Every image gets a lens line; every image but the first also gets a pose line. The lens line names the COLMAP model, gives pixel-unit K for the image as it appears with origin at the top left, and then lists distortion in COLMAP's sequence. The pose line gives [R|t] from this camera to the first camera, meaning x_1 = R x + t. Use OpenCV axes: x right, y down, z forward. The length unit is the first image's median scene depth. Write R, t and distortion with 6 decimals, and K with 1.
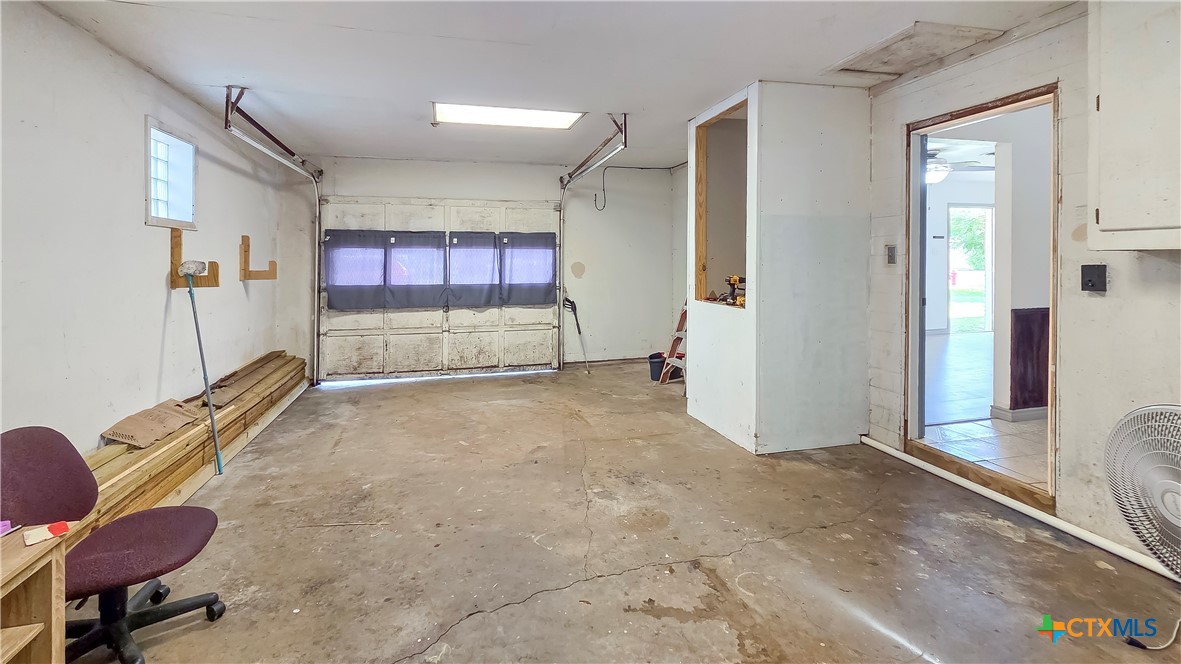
lens RADIAL K [[497.0, 0, 590.5], [0, 497.0, 332.0], [0, 0, 1]] dist [-0.000419, -0.000116]
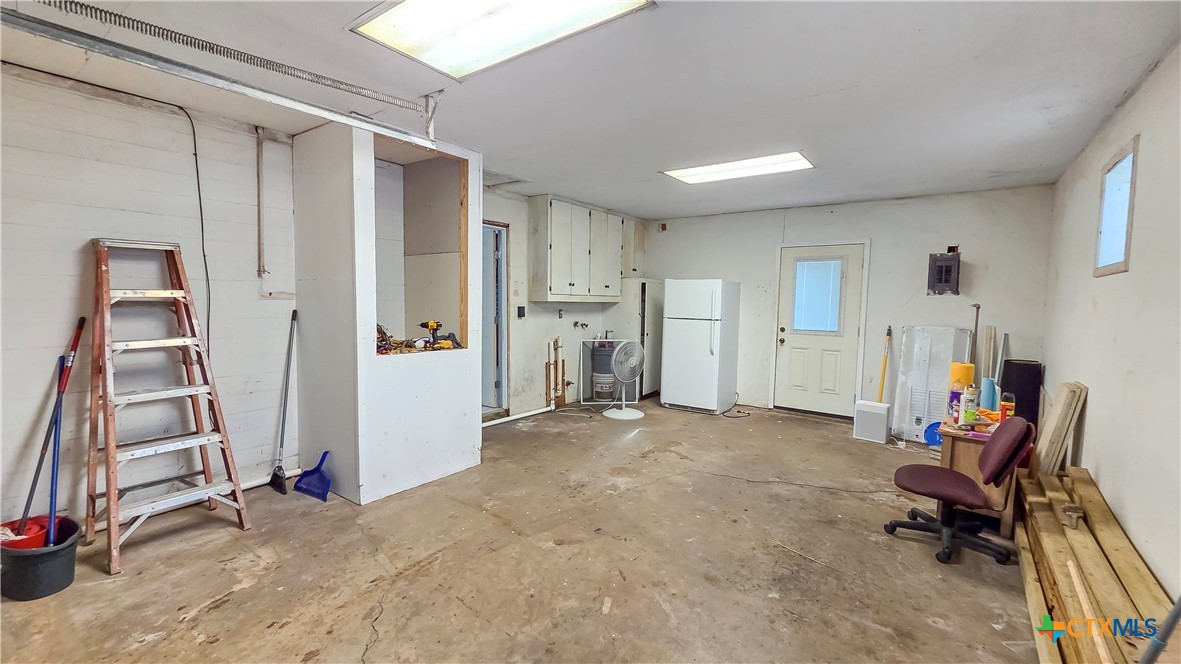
lens RADIAL K [[497.0, 0, 590.5], [0, 497.0, 332.0], [0, 0, 1]] dist [-0.000419, -0.000116]
pose [[-0.607694, -0.055397, 0.792236, -1.140923], [0.104221, 0.983374, 0.148707, -0.328566], [-0.787303, 0.172936, -0.591817, 2.114738]]
